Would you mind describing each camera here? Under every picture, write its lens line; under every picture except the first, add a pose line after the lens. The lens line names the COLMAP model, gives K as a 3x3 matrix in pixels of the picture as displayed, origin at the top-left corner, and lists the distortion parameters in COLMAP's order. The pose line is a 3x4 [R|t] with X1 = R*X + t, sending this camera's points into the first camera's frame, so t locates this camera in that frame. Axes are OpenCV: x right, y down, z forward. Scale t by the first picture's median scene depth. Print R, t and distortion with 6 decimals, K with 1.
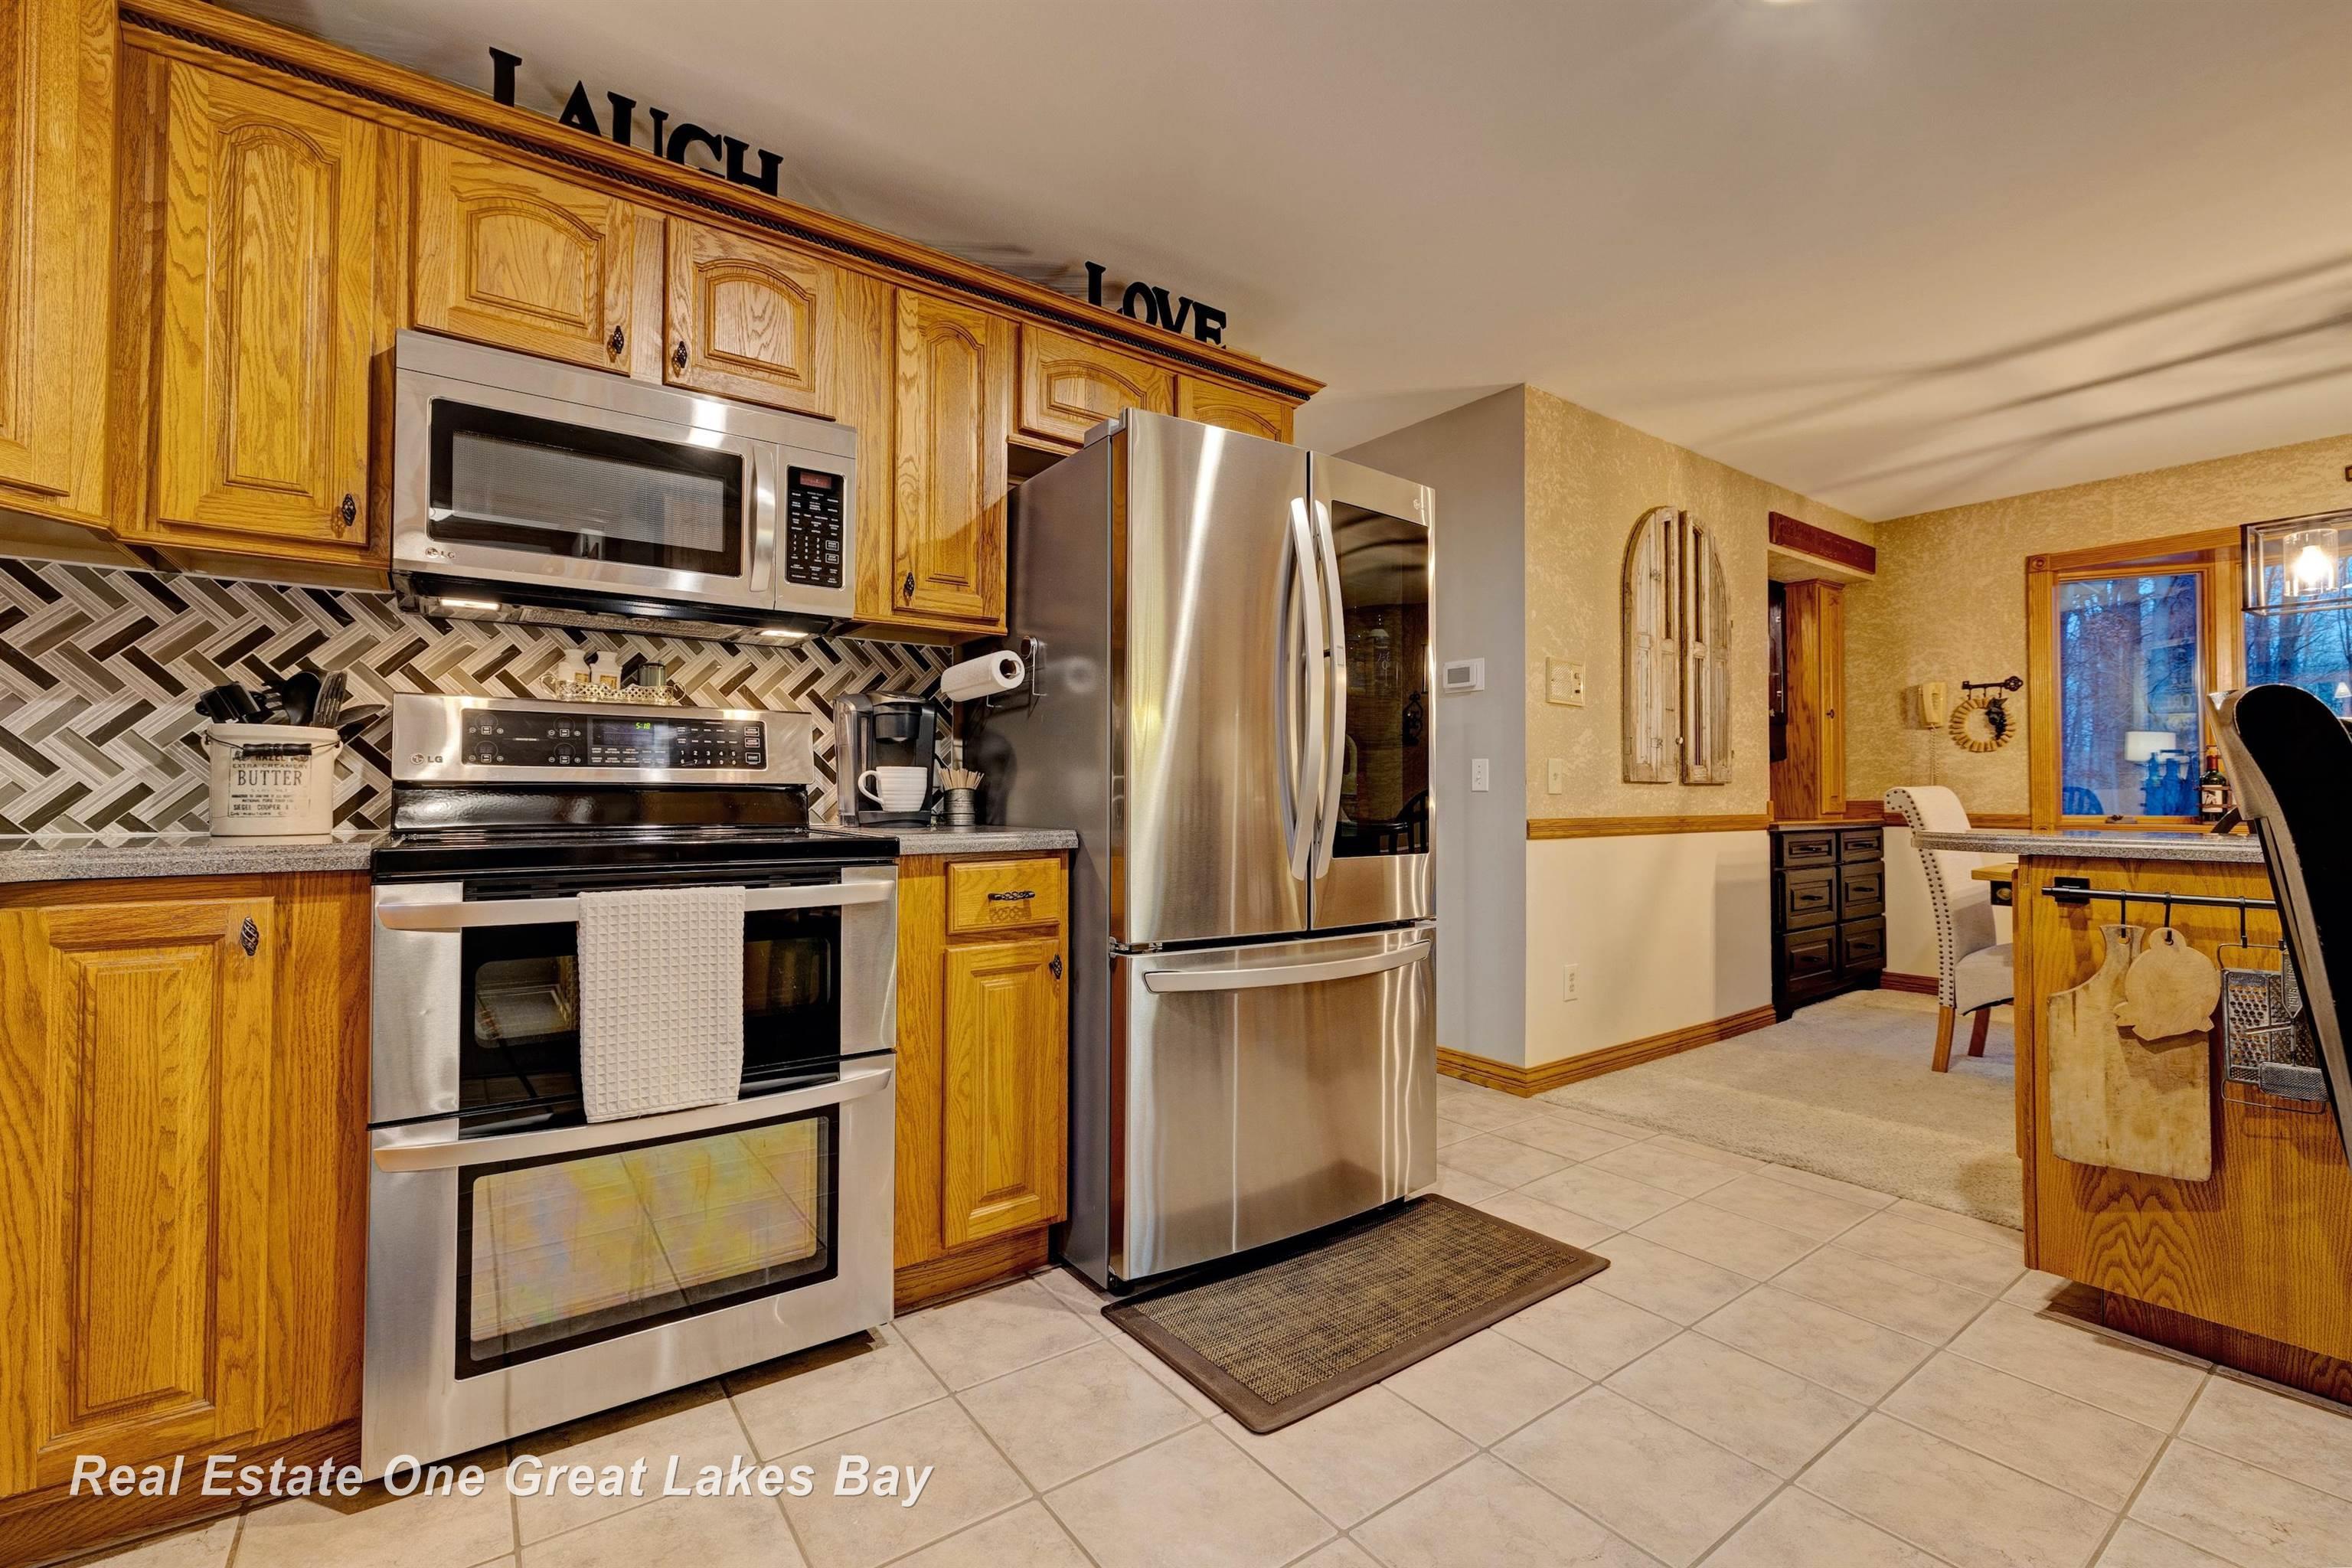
lens RADIAL K [[1008.2, 0, 1173.9], [0, 1008.2, 777.8], [0, 0, 1]] dist [-0.000795, 0.000046]
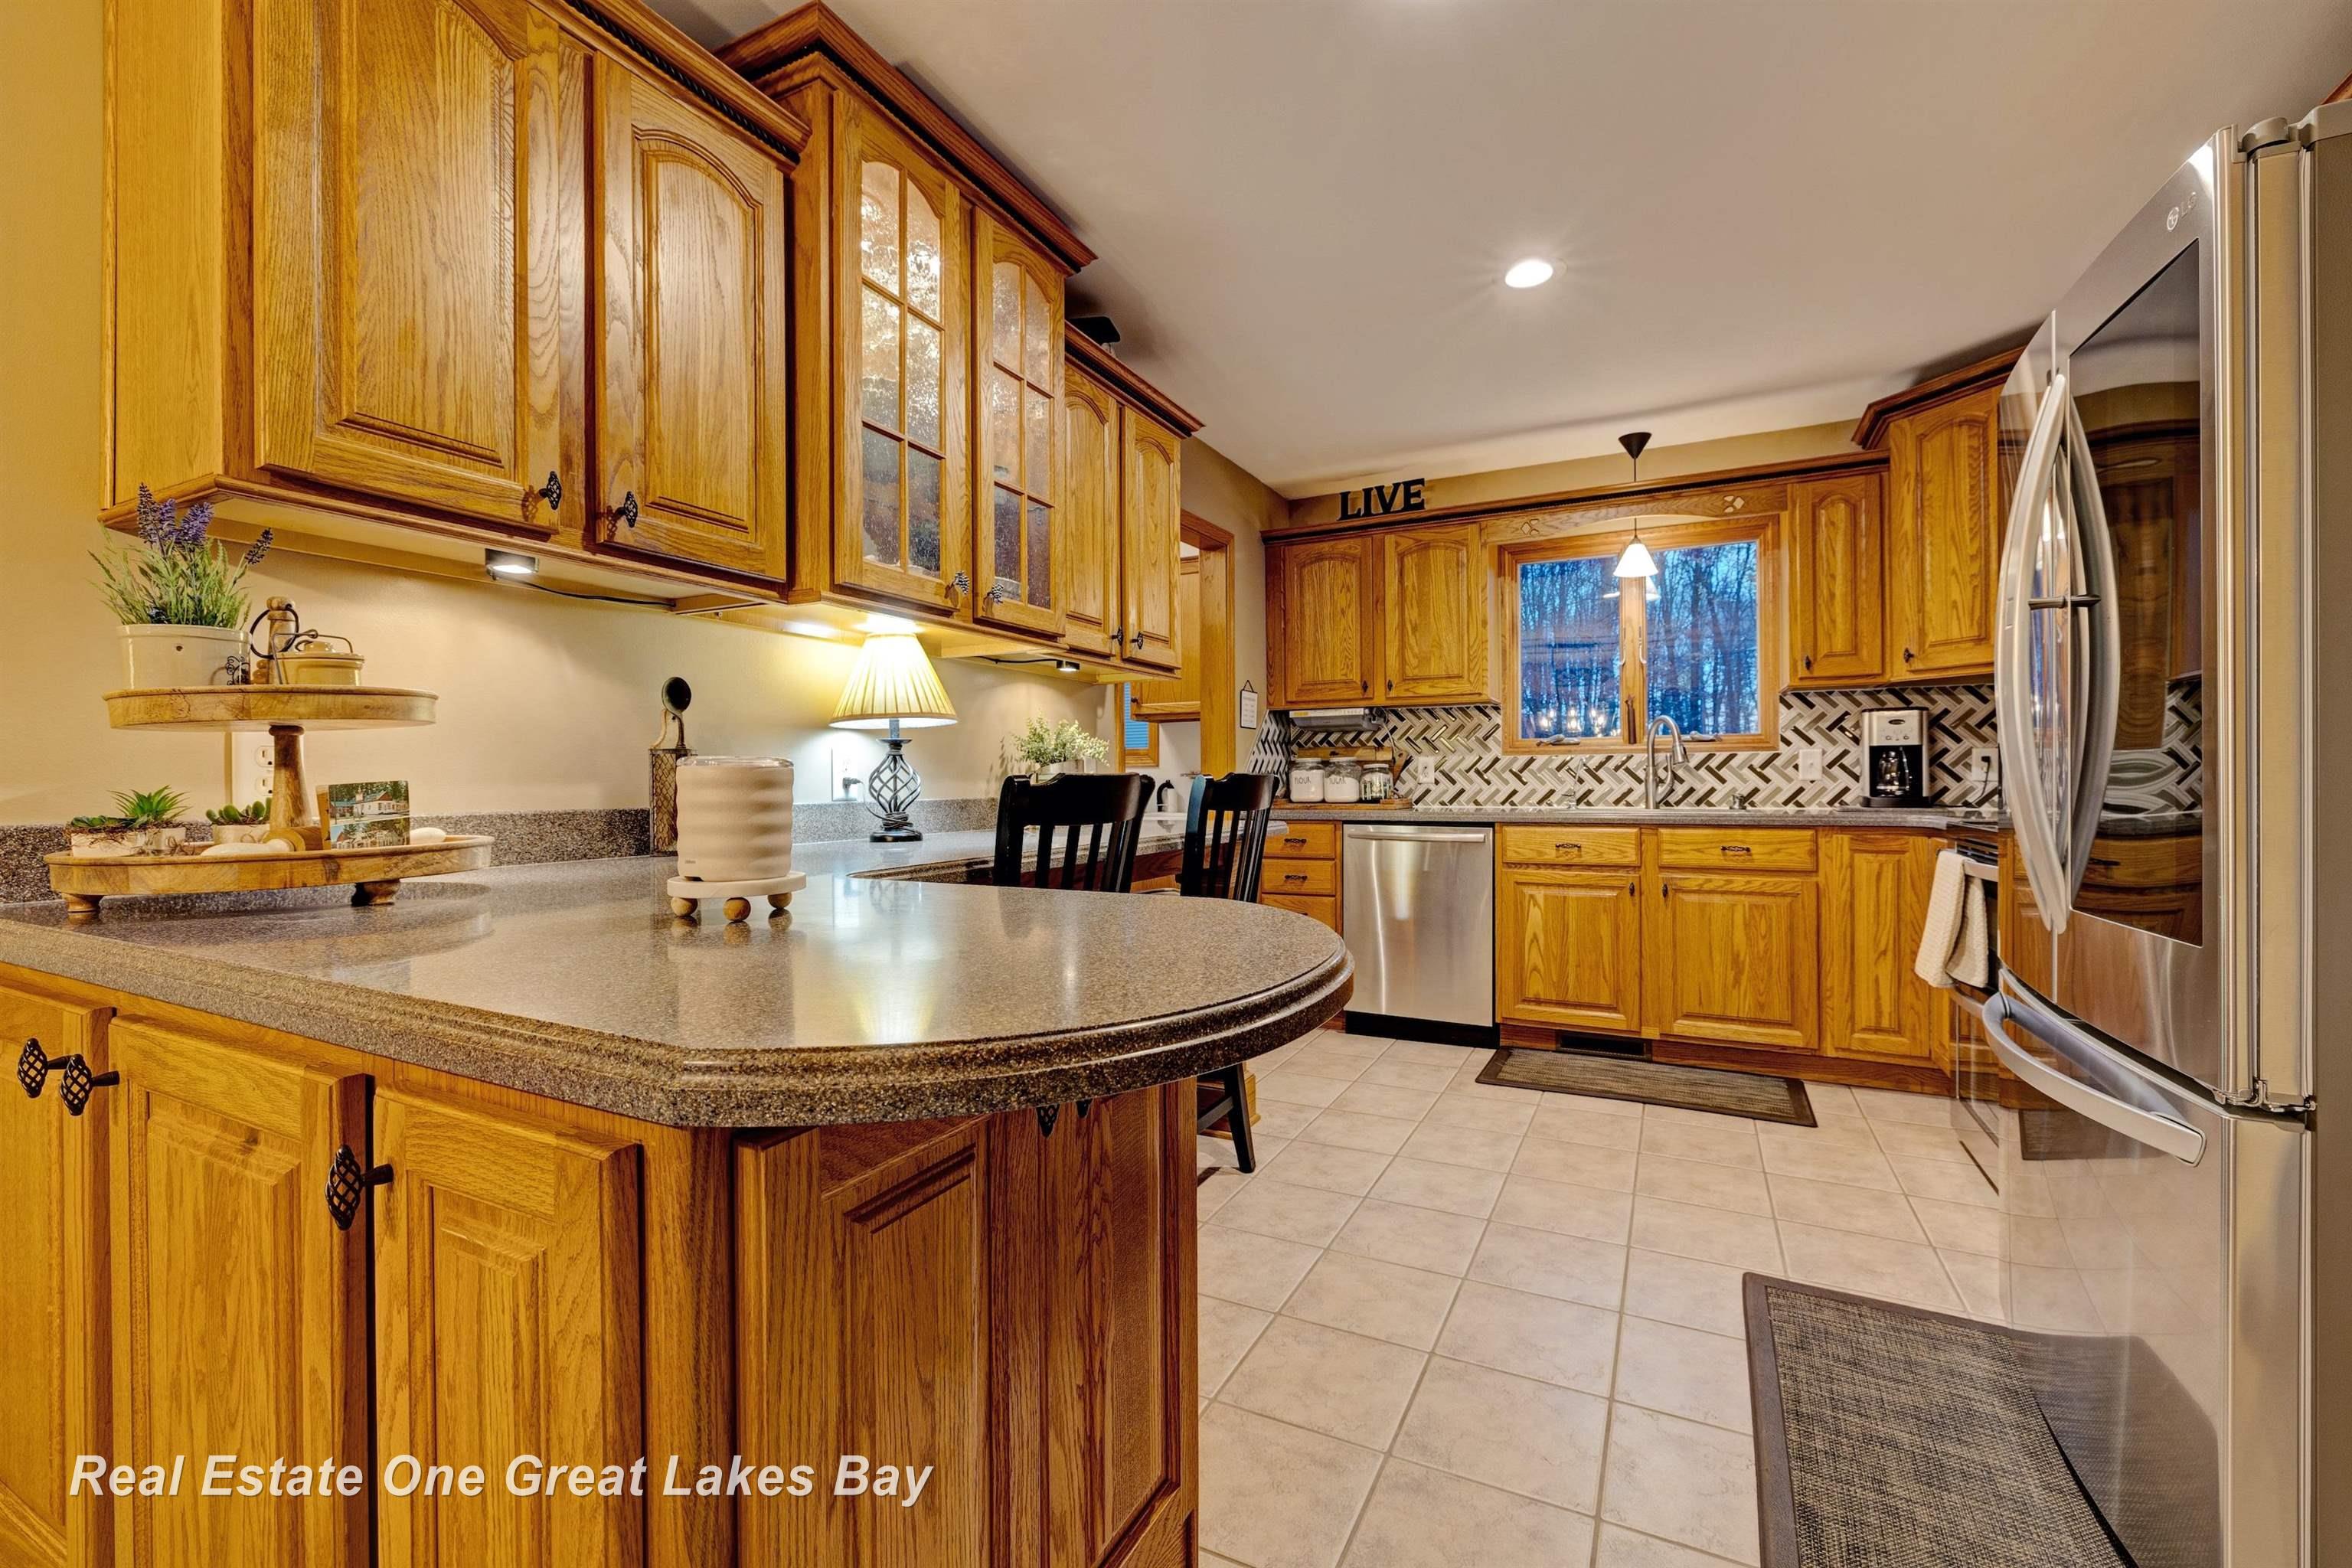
lens RADIAL K [[984.3, 0, 1175.9], [0, 984.3, 780.2], [0, 0, 1]] dist [-0.000344, -0.000021]
pose [[-0.891827, 0.003489, -0.452364, 1.351879], [0.014392, 0.999683, -0.020662, 0.004032], [0.452149, -0.024937, -0.891594, 1.837349]]
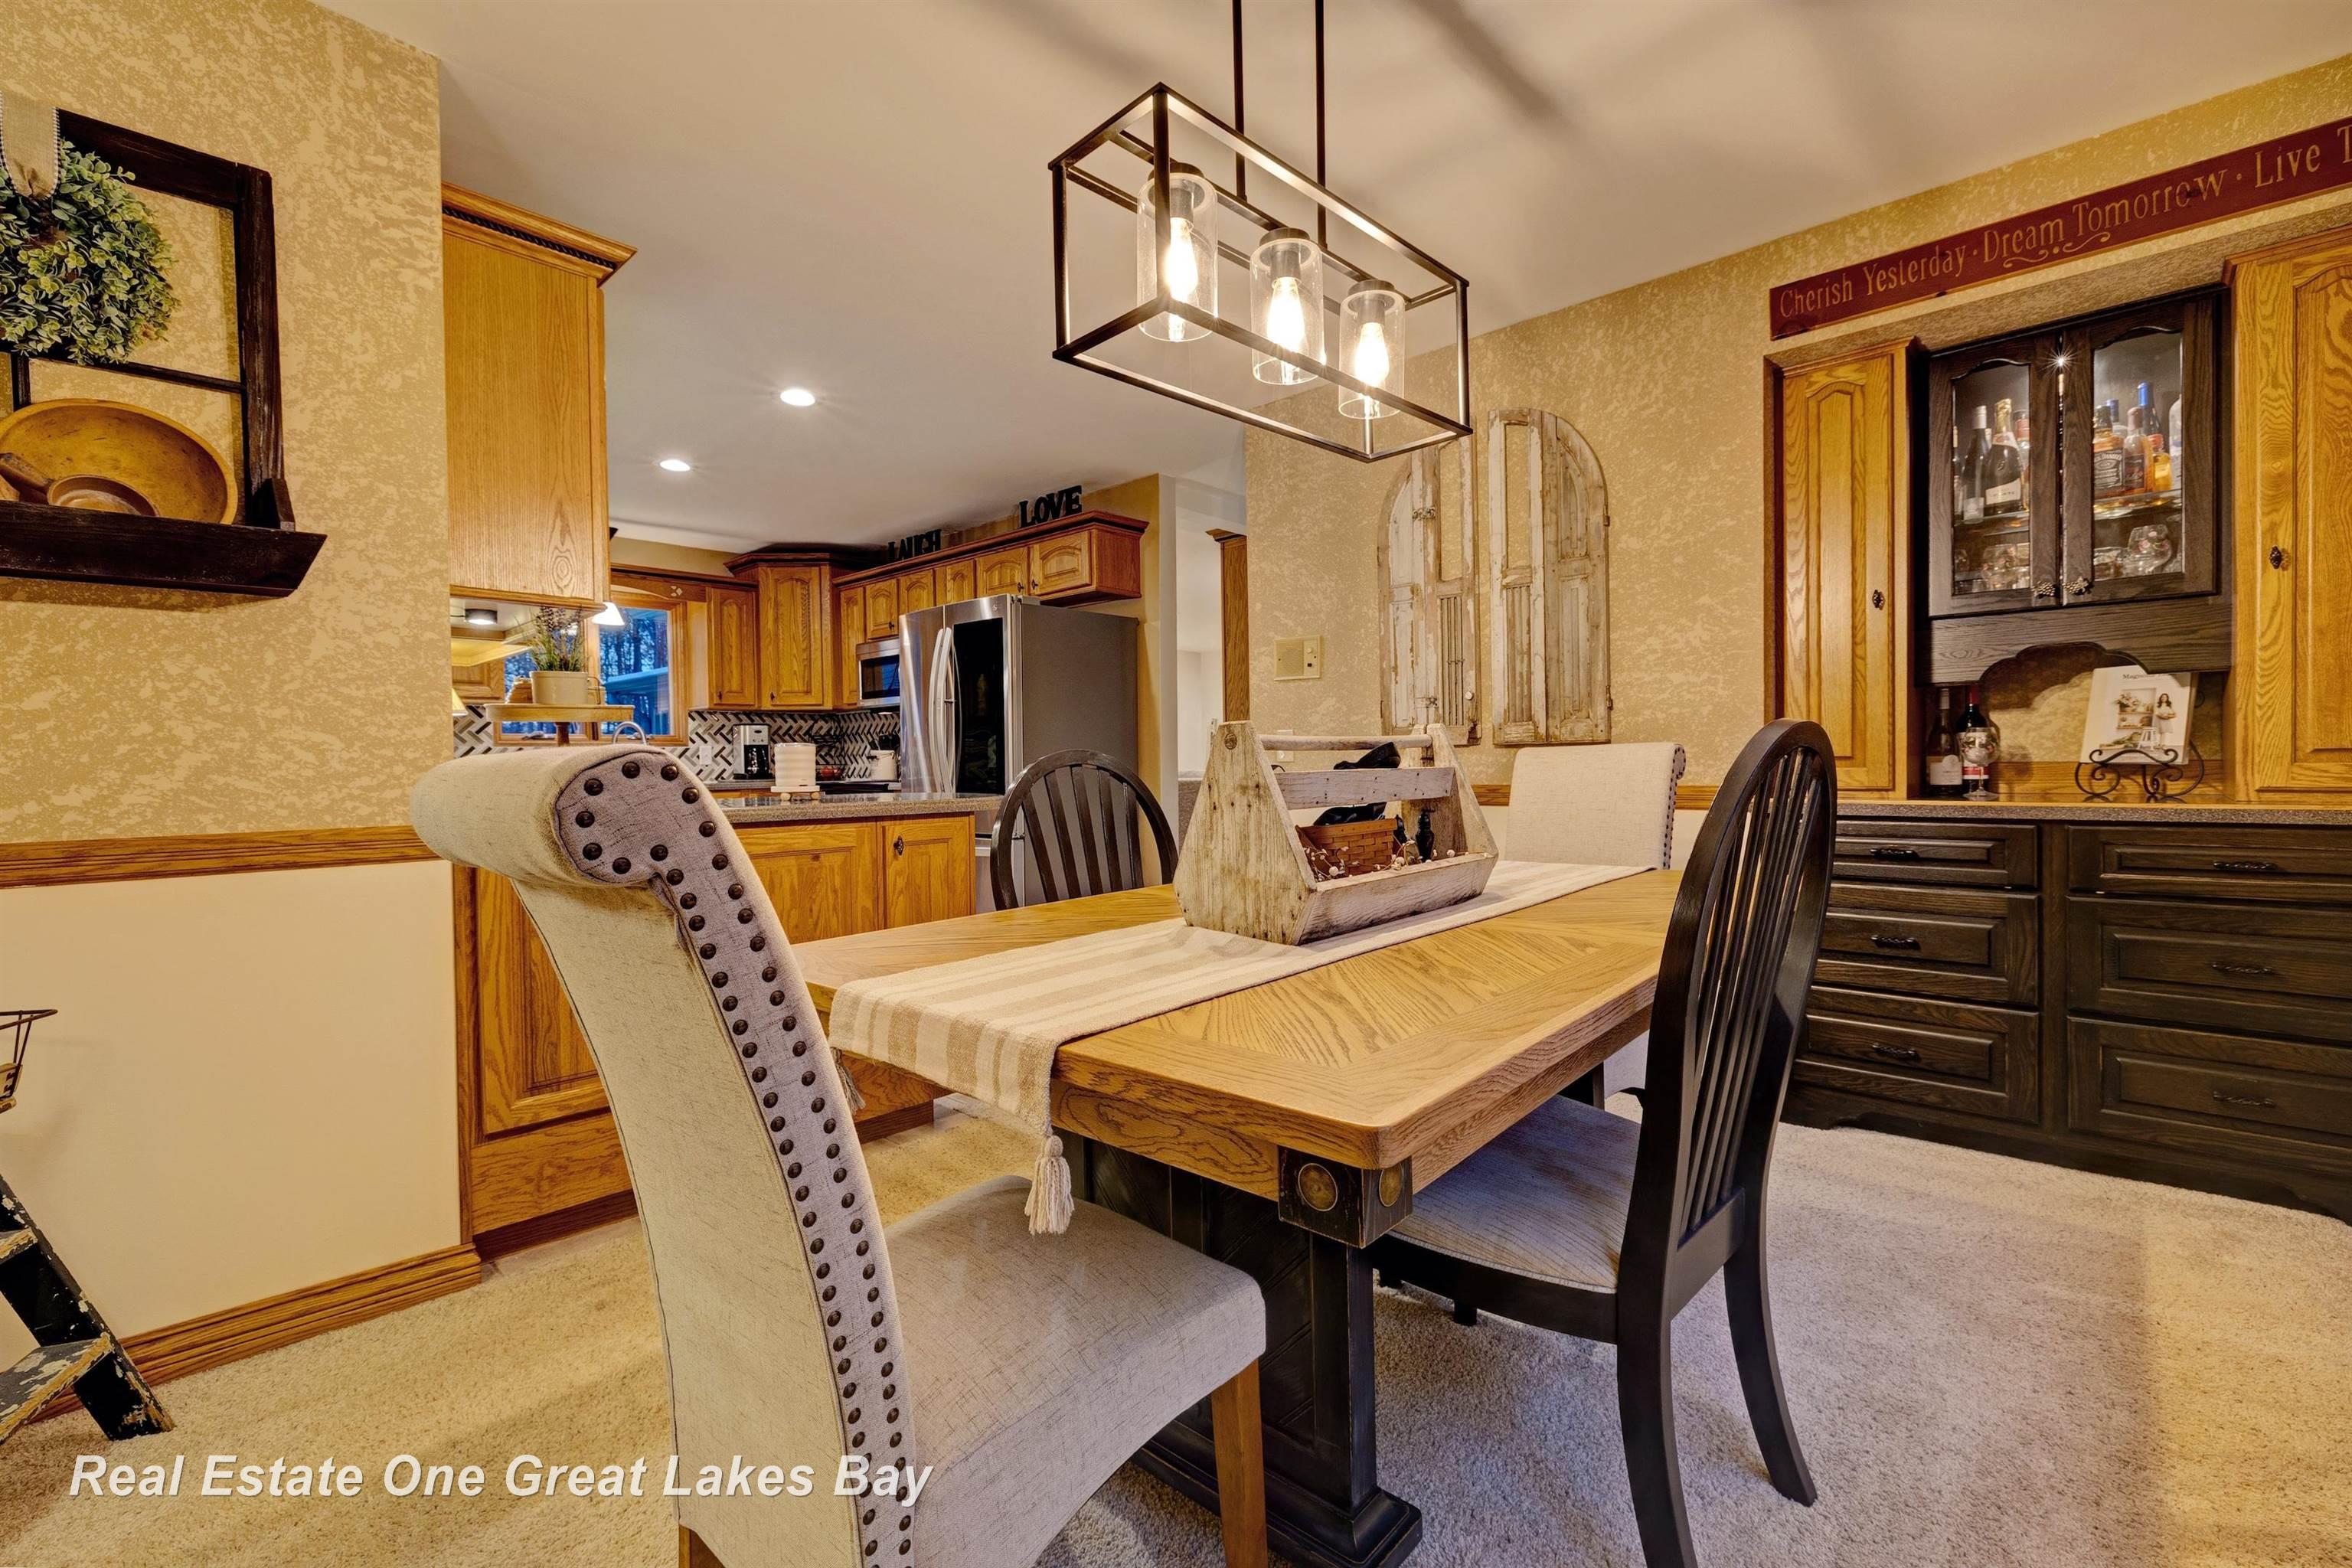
lens RADIAL K [[1008.2, 0, 1173.9], [0, 1008.2, 777.8], [0, 0, 1]] dist [-0.000795, 0.000046]
pose [[0.185555, 0.011418, -0.982568, 3.215518], [0.034639, 0.999235, 0.018153, 0.019889], [0.982023, -0.037404, 0.185018, 1.490703]]
